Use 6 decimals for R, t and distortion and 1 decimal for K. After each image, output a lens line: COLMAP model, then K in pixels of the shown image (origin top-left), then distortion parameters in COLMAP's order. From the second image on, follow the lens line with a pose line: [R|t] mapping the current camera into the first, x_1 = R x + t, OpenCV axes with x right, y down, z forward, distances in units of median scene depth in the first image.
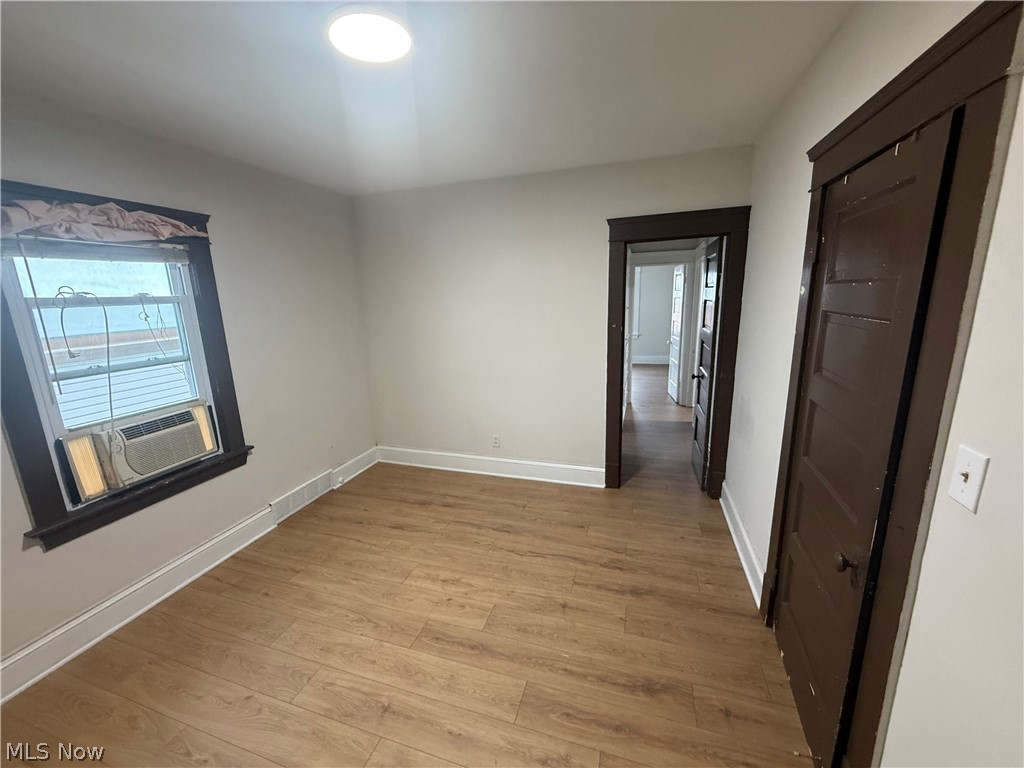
lens RADIAL K [[406.4, 0, 514.0], [0, 406.4, 381.2], [0, 0, 1]] dist [-0.001909, 0.000823]
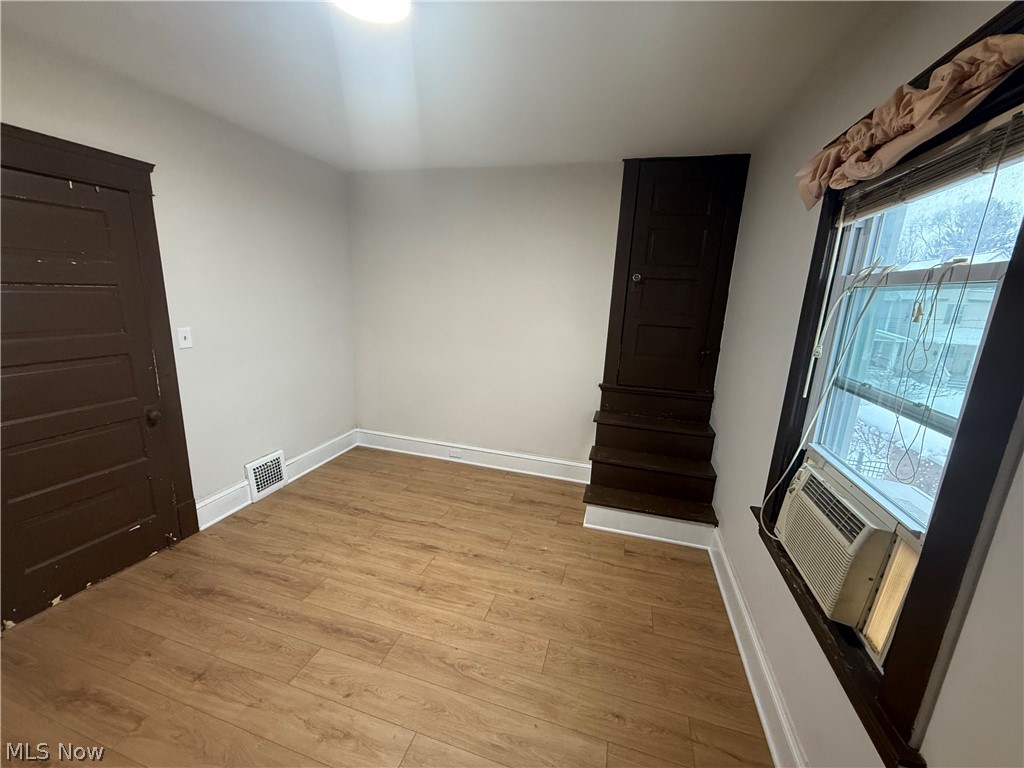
lens RADIAL K [[406.4, 0, 508.3], [0, 406.4, 384.8], [0, 0, 1]] dist [-0.001909, 0.000823]
pose [[-0.999858, -0.002421, -0.016651, -0.483716], [-0.009301, 0.904163, 0.427086, -0.300942], [0.014021, 0.427180, -0.904058, 1.599520]]
